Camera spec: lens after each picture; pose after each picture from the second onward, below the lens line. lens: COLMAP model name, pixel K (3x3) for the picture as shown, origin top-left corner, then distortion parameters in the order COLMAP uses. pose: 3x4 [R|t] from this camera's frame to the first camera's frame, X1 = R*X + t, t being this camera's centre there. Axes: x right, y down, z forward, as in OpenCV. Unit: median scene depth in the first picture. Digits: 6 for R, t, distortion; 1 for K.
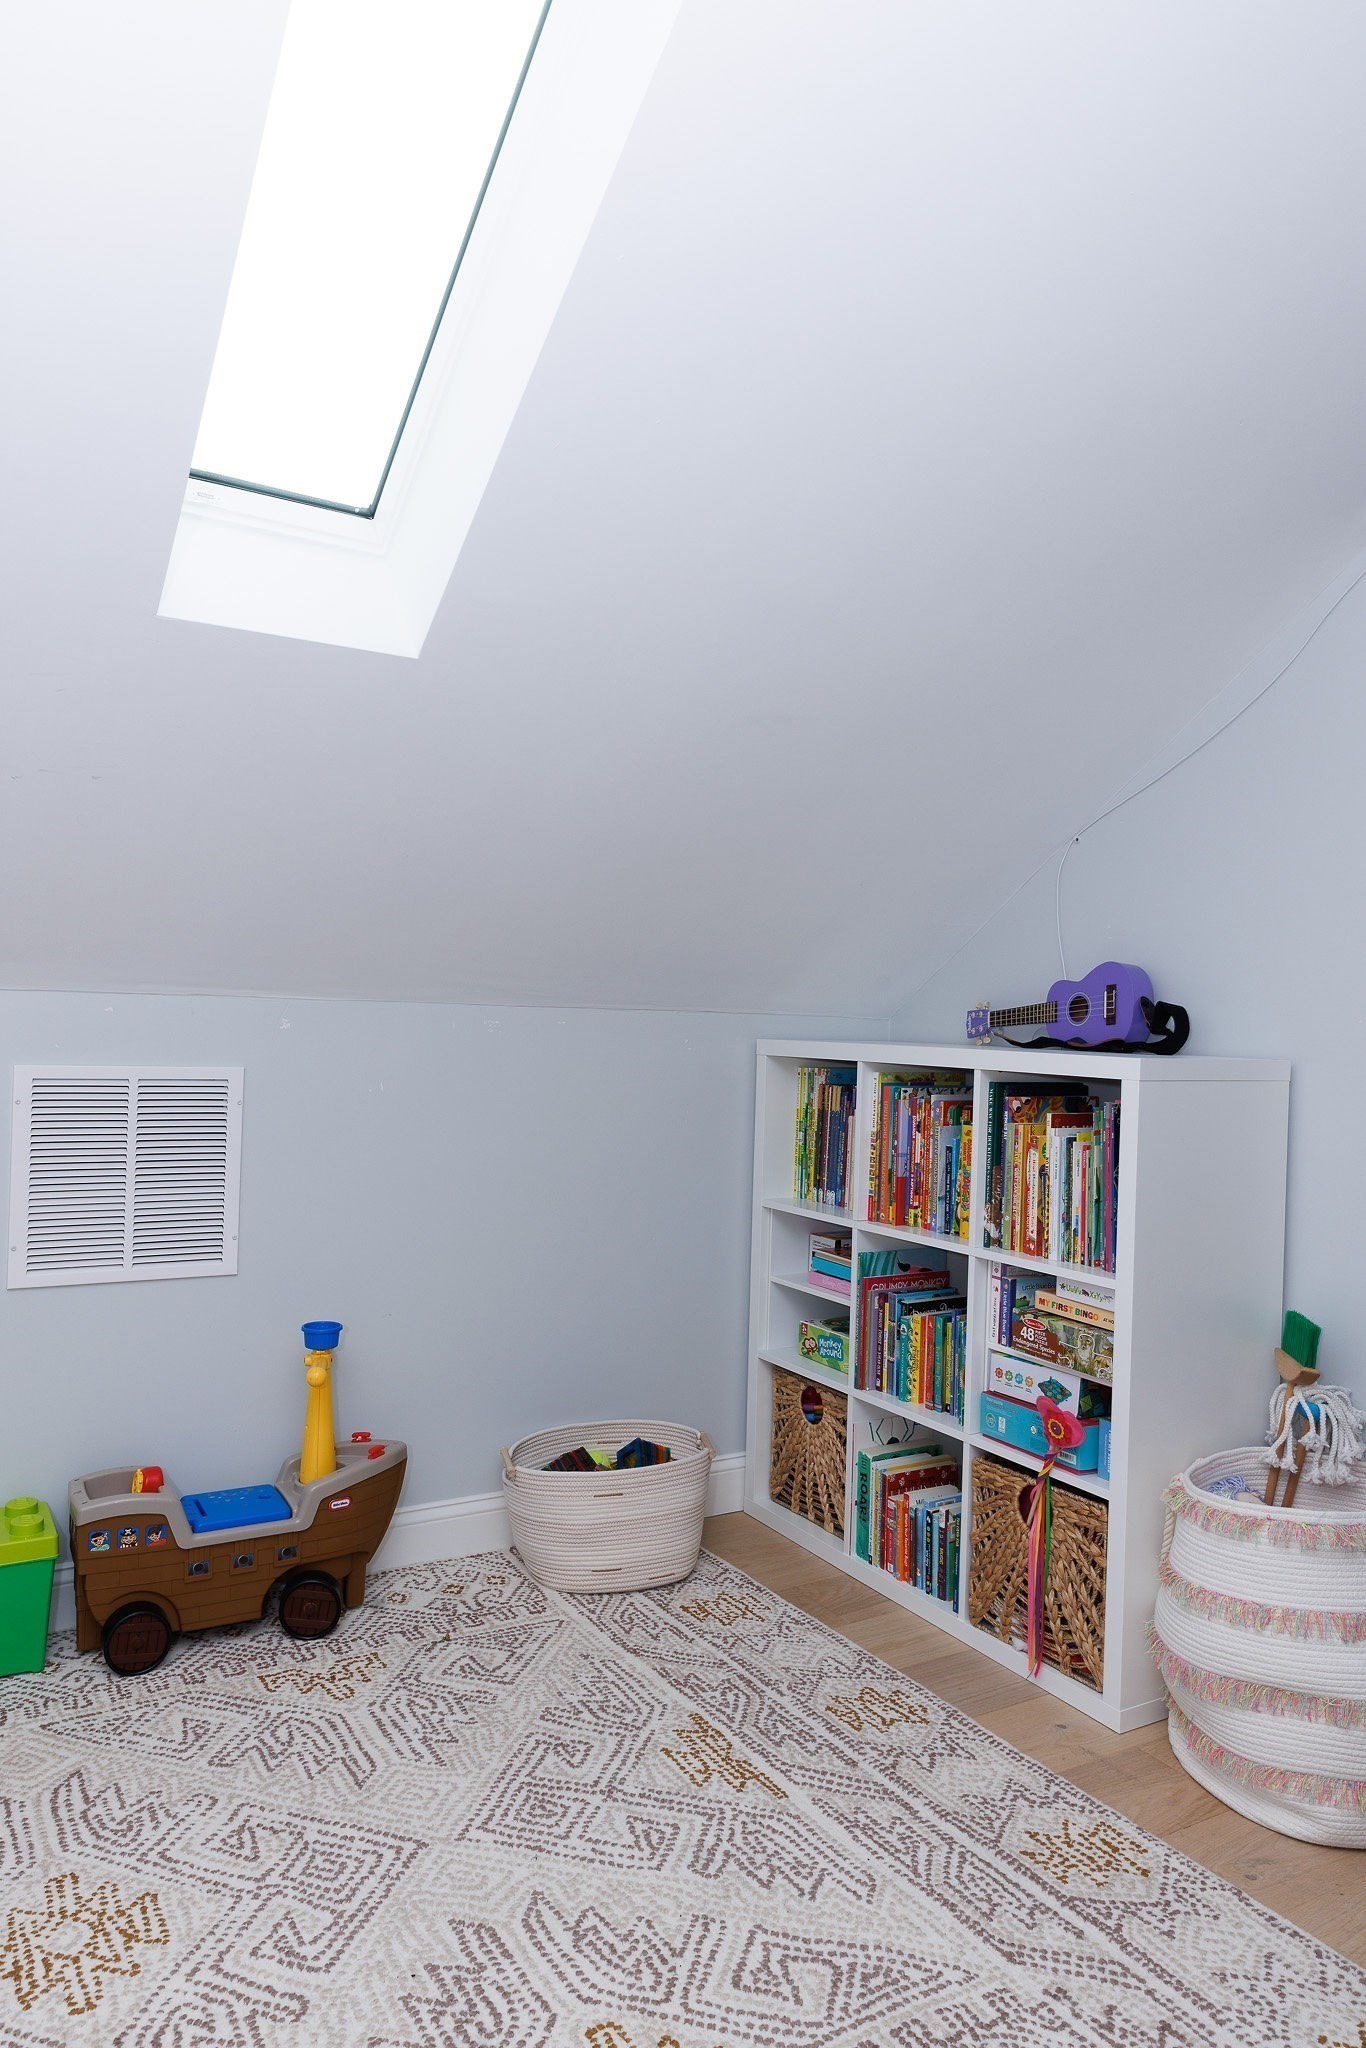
lens RADIAL K [[1354.4, 0, 683.0], [0, 1354.4, 1024.0], [0, 0, 1]] dist [0.002830, -0.001992]
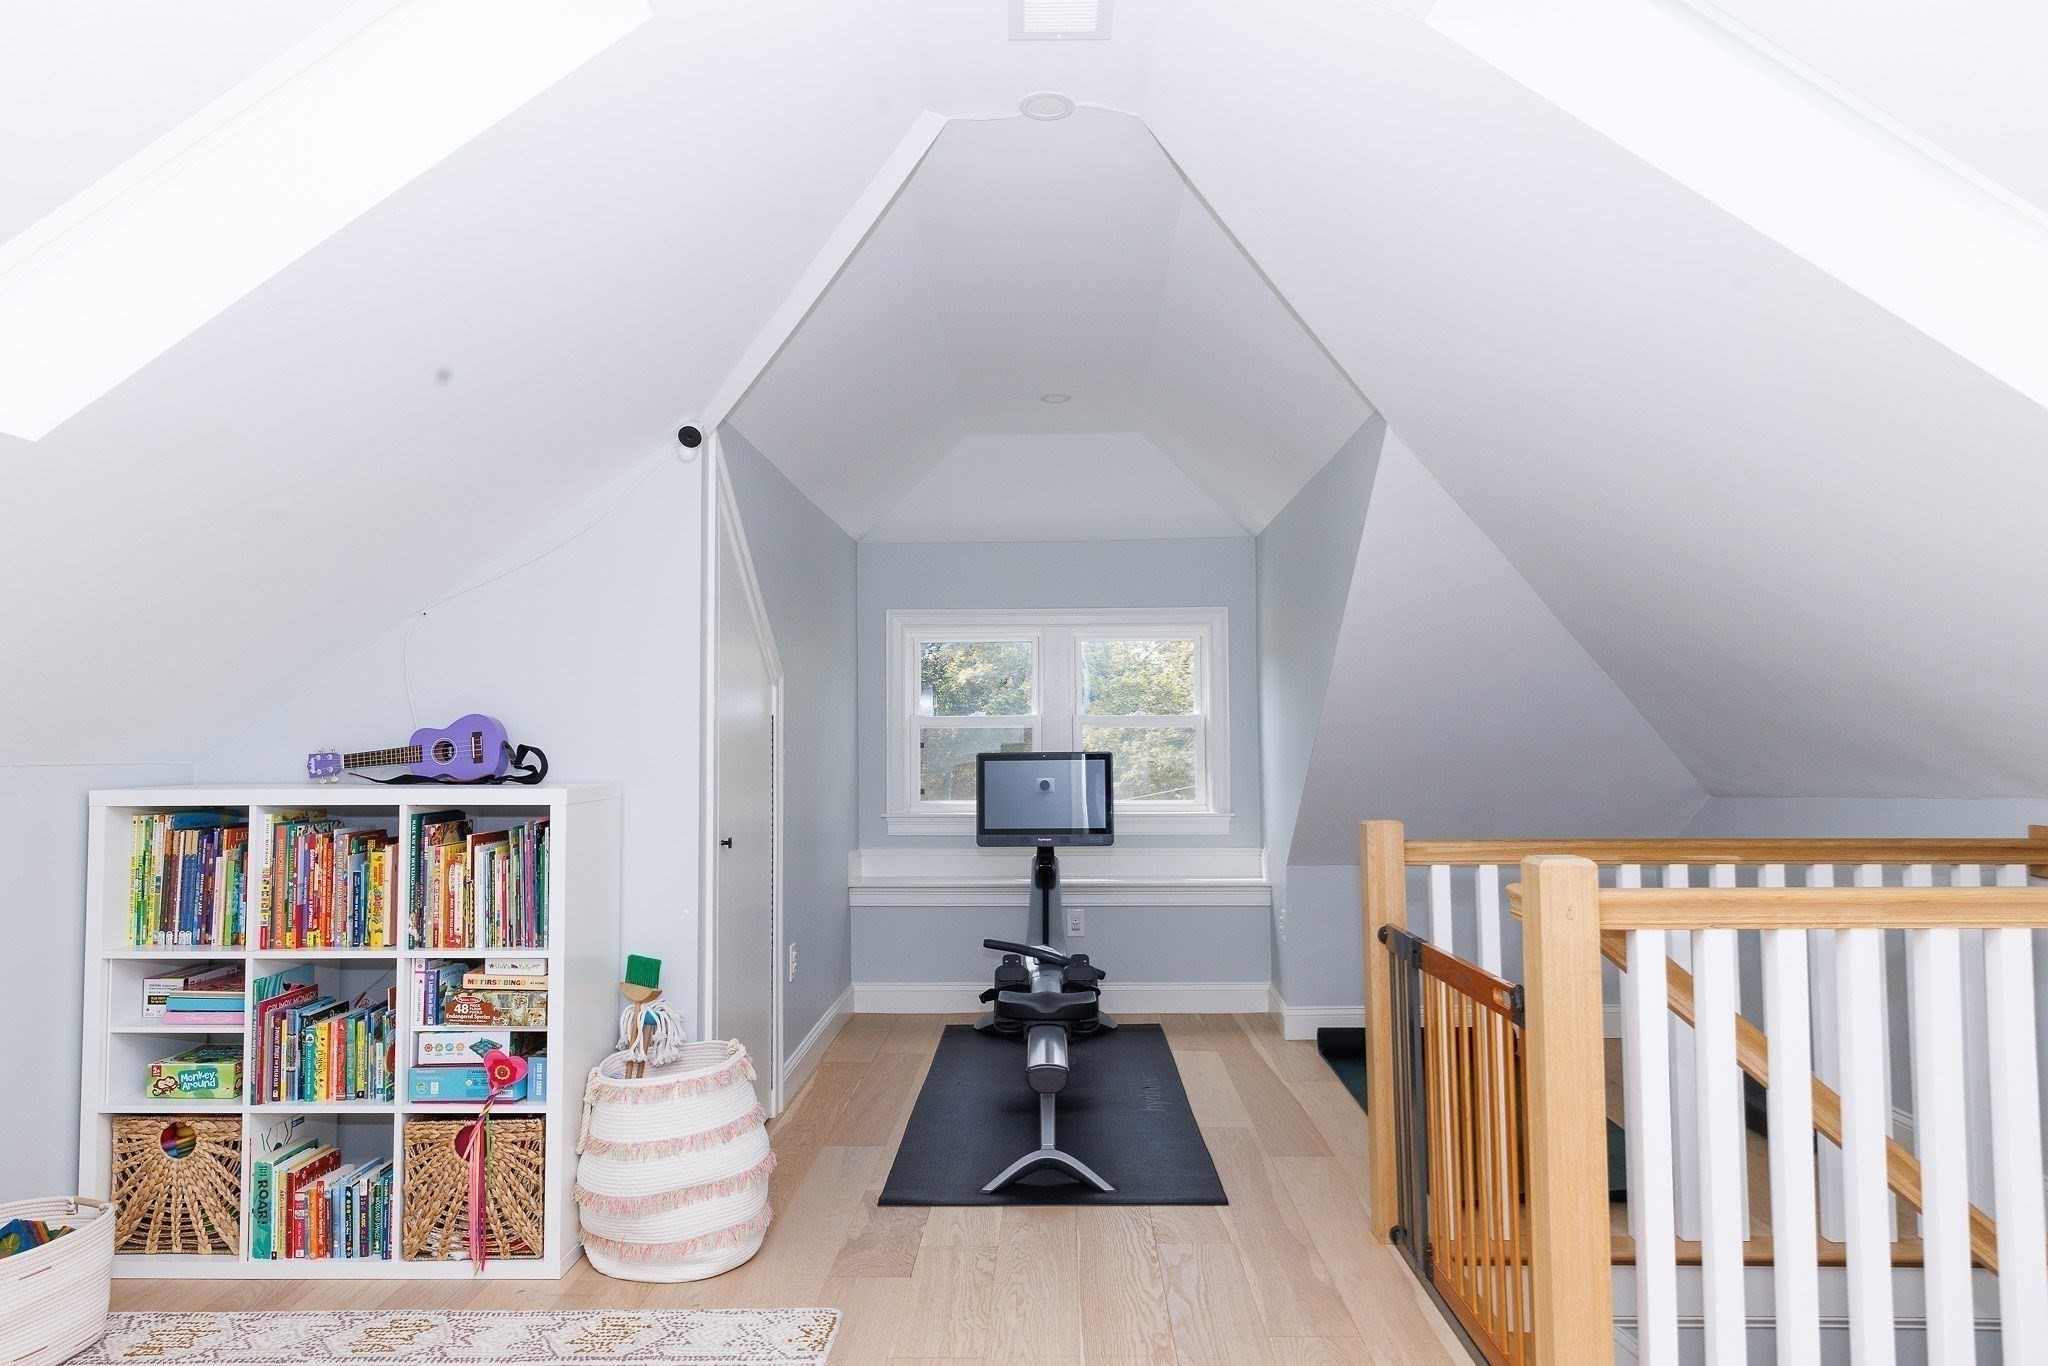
lens RADIAL K [[1354.4, 0, 1024.0], [0, 1354.4, 683.0], [0, 0, 1]] dist [0.002830, -0.001992]
pose [[0.523916, 0.004496, 0.851758, -0.522420], [0.022536, 0.999563, -0.019138, -0.039997], [-0.851472, 0.029222, 0.523586, -0.123609]]
